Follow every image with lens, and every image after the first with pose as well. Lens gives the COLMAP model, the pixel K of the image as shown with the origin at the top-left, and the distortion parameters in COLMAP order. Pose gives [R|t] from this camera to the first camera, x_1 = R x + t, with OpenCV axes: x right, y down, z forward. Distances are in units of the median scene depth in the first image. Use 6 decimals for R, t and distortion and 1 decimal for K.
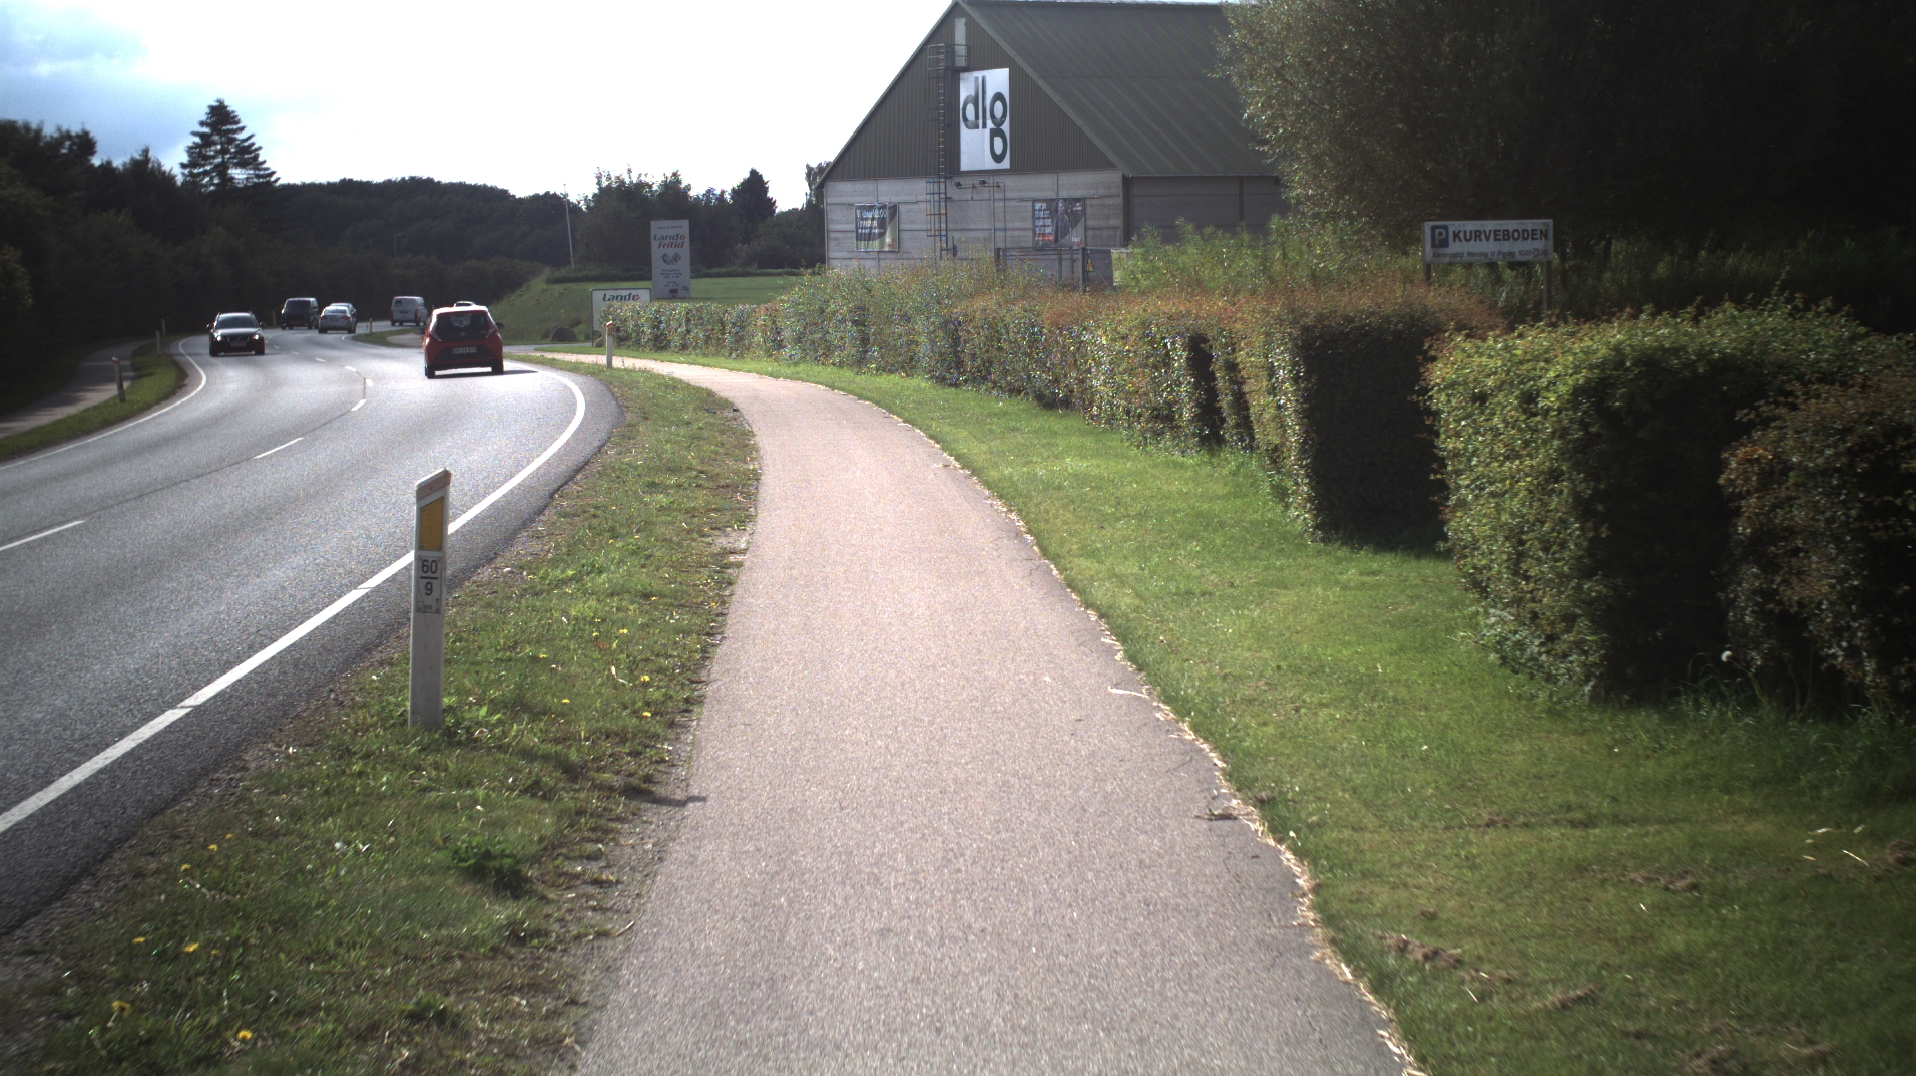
lens RADIAL K [[3780.1, 0, 958.0], [0, 3780.1, 538.0], [0, 0, 1]] dist [-0.332458, 0.442377]
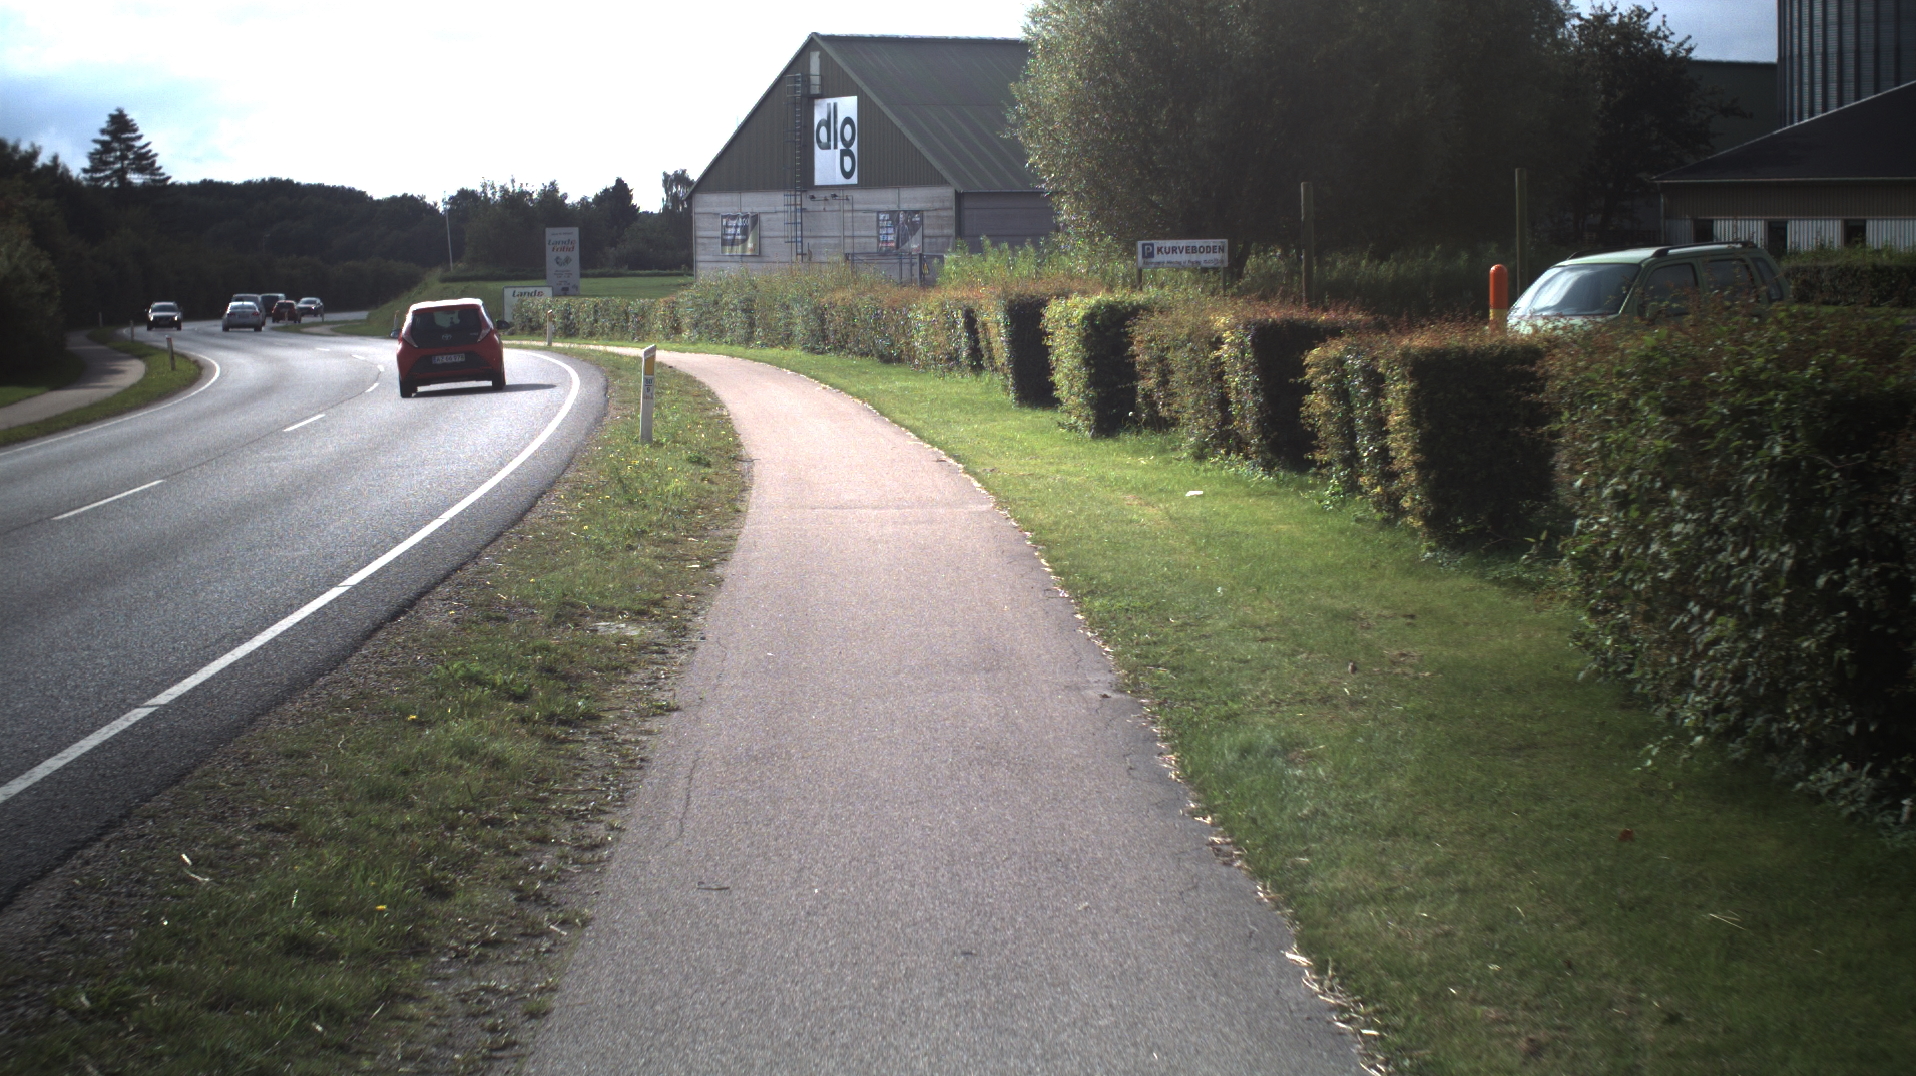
lens RADIAL K [[3780.1, 0, 958.0], [0, 3780.1, 538.0], [0, 0, 1]] dist [-0.332458, 0.442377]
pose [[0.999131, 0.003641, 0.041513, -0.003047], [-0.003613, 0.999993, -0.000747, 0.011036], [-0.041515, 0.000596, 0.999138, -0.154339]]
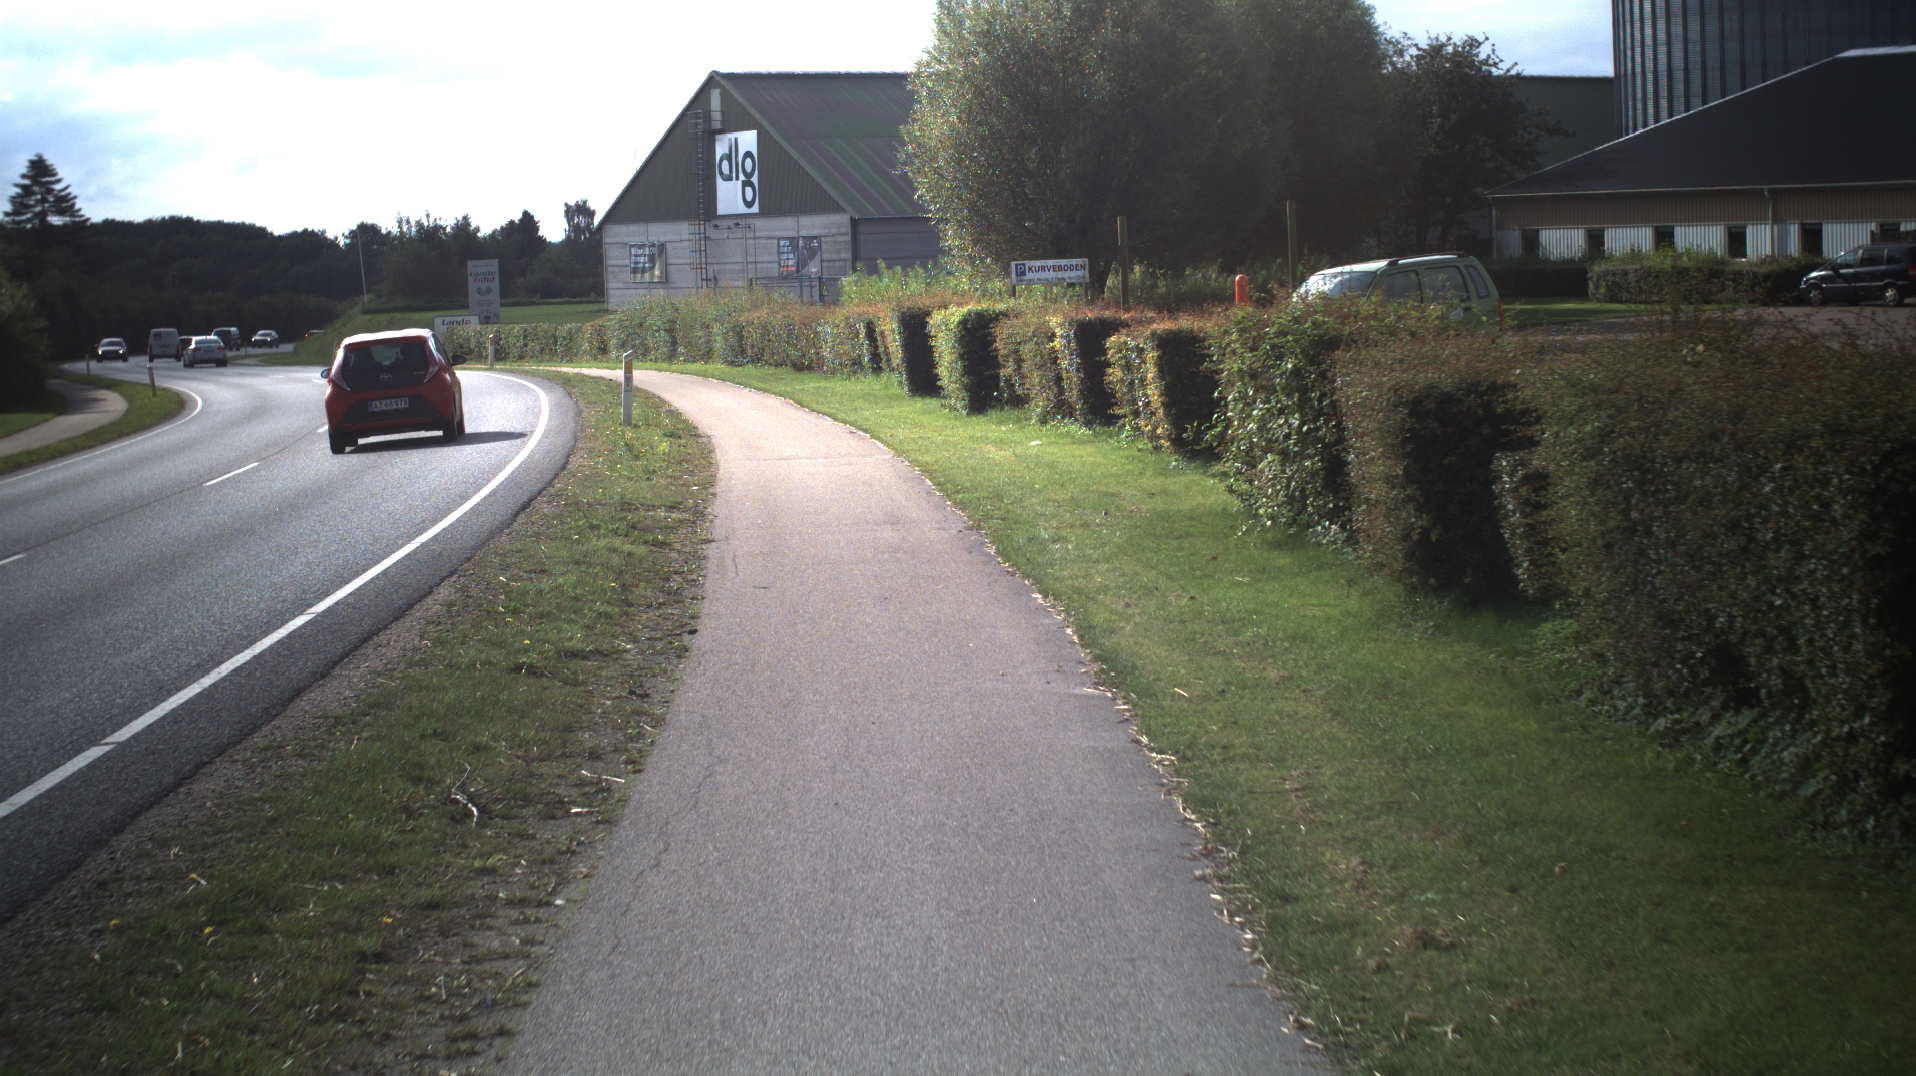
lens RADIAL K [[3780.1, 0, 958.0], [0, 3780.1, 538.0], [0, 0, 1]] dist [-0.332458, 0.442377]
pose [[0.997501, -0.019460, 0.067927, -0.007061], [0.019919, 0.999783, -0.006097, 0.016857], [-0.067793, 0.007435, 0.997672, -0.231337]]
